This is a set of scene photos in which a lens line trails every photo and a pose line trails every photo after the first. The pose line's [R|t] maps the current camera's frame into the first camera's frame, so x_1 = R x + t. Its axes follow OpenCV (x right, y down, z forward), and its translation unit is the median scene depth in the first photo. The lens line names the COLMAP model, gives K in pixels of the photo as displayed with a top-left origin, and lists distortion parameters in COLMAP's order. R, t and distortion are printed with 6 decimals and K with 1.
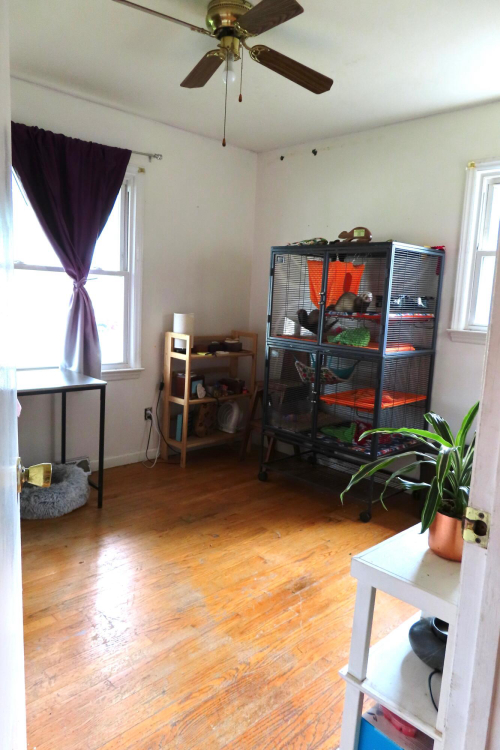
lens RADIAL K [[538.2, 0, 250.0], [0, 538.2, 375.0], [0, 0, 1]] dist [-0.004740, 0.001656]
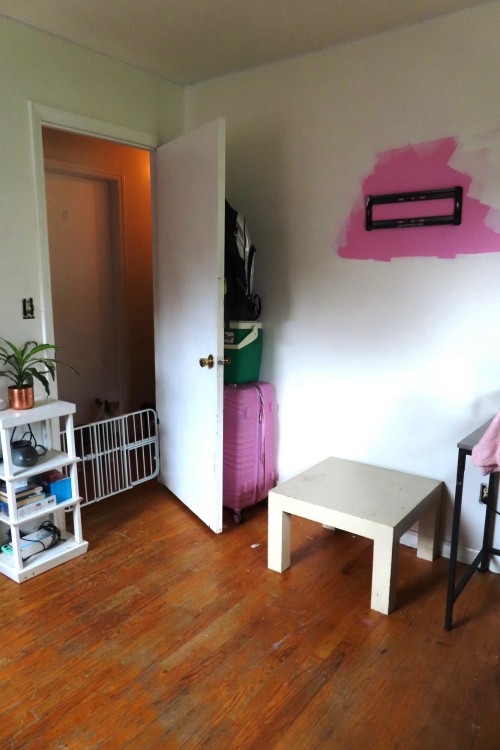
lens RADIAL K [[538.2, 0, 250.0], [0, 538.2, 375.0], [0, 0, 1]] dist [-0.004740, 0.001656]
pose [[-0.987209, -0.019267, -0.158261, -0.105352], [-0.069072, 0.946359, 0.315649, -0.323657], [0.143690, 0.322543, -0.935585, 1.897959]]
